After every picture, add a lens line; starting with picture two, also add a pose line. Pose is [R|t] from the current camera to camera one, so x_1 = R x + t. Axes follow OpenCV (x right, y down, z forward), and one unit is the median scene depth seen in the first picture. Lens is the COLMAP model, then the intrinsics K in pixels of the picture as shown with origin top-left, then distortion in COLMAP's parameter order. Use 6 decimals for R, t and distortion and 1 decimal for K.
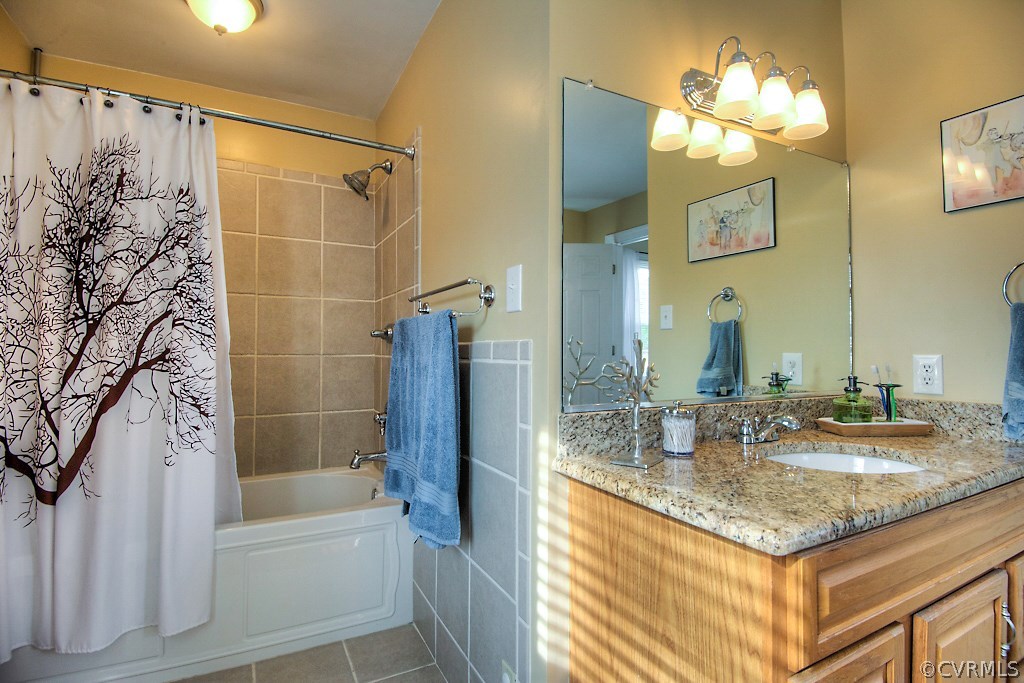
lens RADIAL K [[488.3, 0, 508.1], [0, 488.3, 339.1], [0, 0, 1]] dist [0.034954, -0.035042]
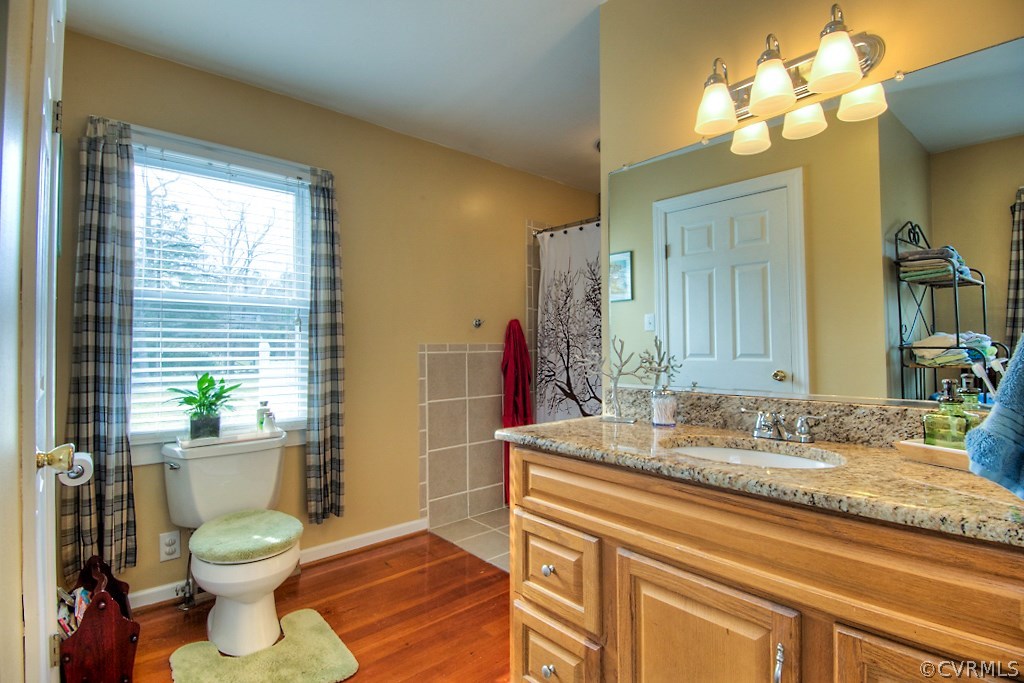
lens RADIAL K [[488.3, 0, 508.1], [0, 488.3, 339.1], [0, 0, 1]] dist [0.034954, -0.035042]
pose [[0.177067, -0.023896, -0.983909, 1.537326], [0.028699, 0.999405, -0.019107, 0.017586], [0.983780, -0.024854, 0.177648, 0.373534]]
